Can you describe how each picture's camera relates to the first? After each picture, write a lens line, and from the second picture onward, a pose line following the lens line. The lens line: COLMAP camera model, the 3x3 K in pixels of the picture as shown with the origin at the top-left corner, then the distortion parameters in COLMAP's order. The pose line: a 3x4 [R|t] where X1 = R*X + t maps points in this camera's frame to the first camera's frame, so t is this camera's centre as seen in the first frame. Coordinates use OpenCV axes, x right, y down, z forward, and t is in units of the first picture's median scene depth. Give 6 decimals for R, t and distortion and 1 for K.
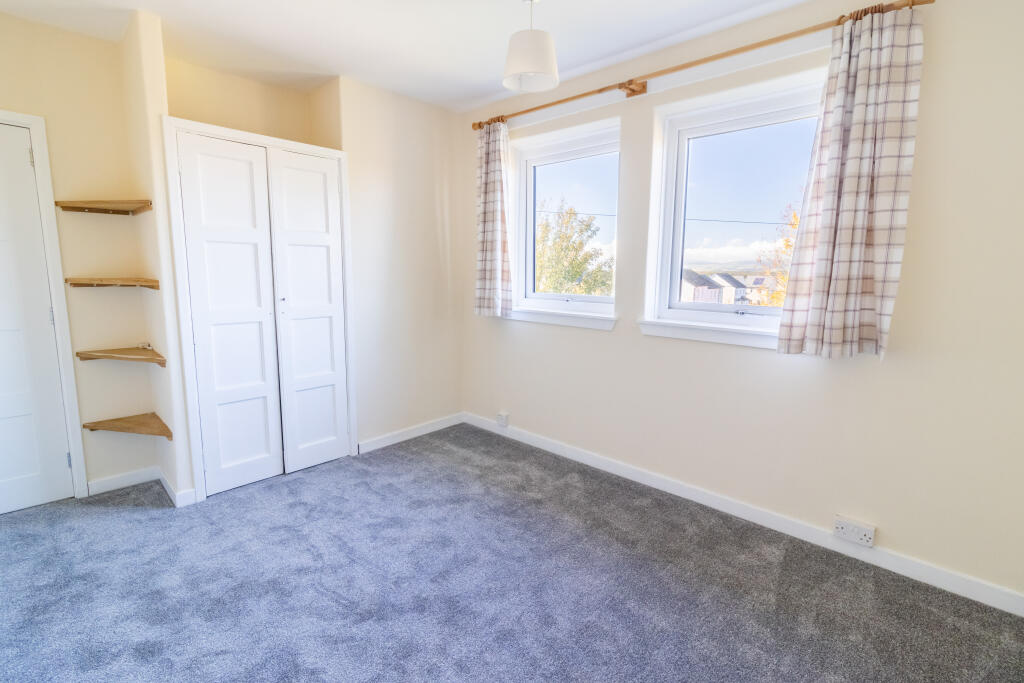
lens RADIAL K [[483.9, 0, 499.1], [0, 483.9, 343.8], [0, 0, 1]] dist [0.064726, -0.000123]
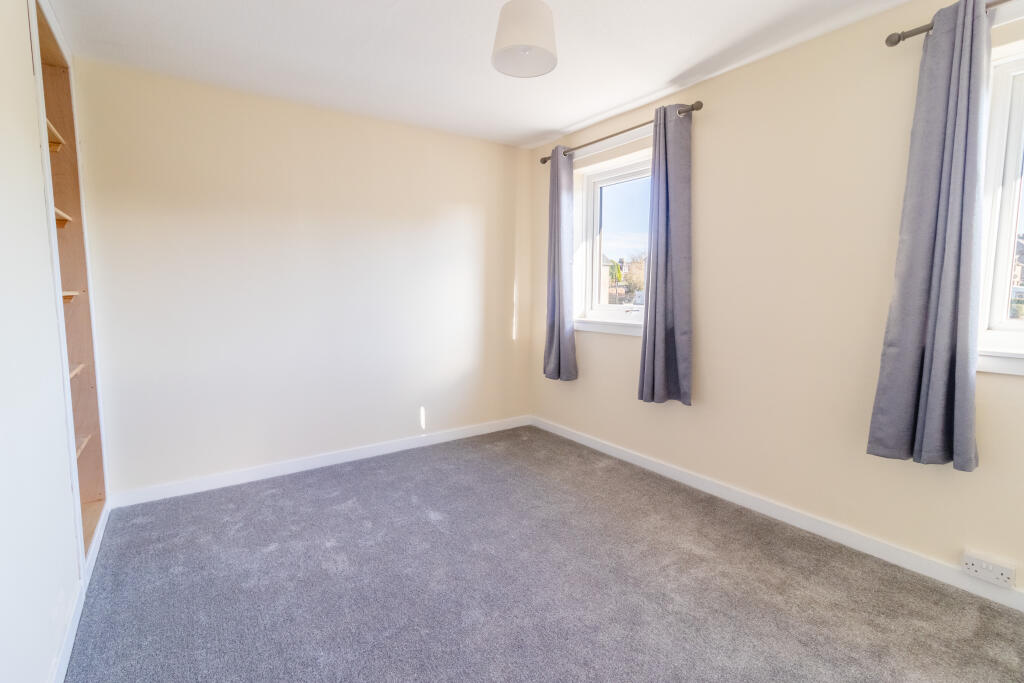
lens RADIAL K [[502.2, 0, 501.1], [0, 502.2, 334.8], [0, 0, 1]] dist [-0.001379, -0.000390]
pose [[0.972397, -0.004226, -0.233294, 0.133765], [-0.007833, 0.998681, -0.050736, 0.020654], [0.233200, 0.051163, 0.971082, -0.128242]]
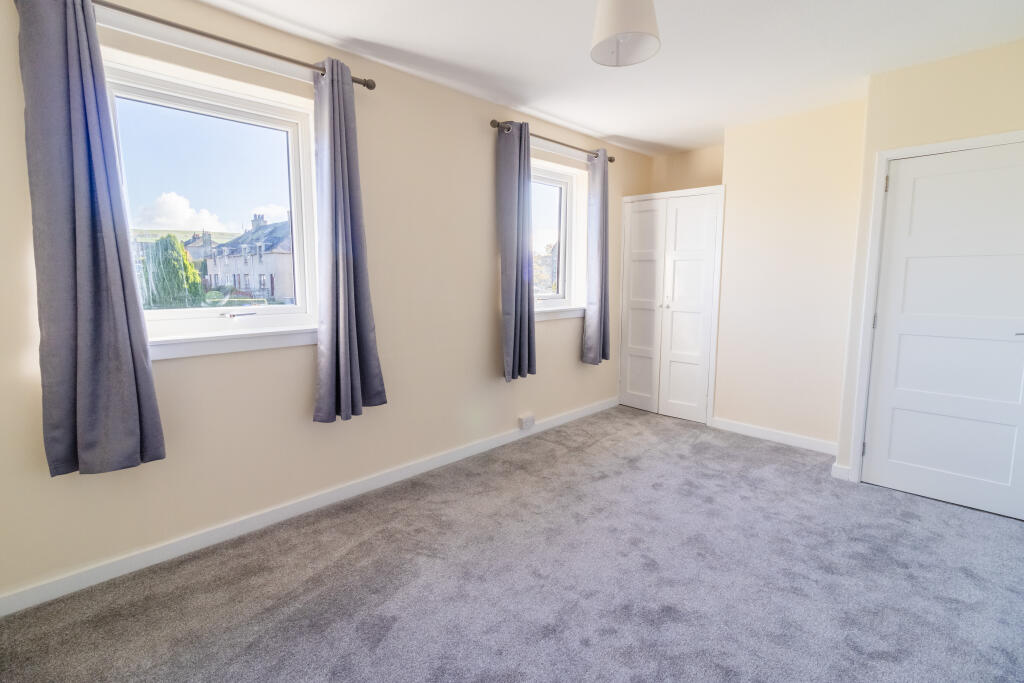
lens RADIAL K [[502.2, 0, 501.1], [0, 502.2, 334.8], [0, 0, 1]] dist [-0.001379, -0.000390]
pose [[0.010189, -0.145136, 0.989359, -0.338888], [0.136997, 0.980284, 0.142393, -0.067709], [-0.990519, 0.134088, 0.029871, 0.345303]]
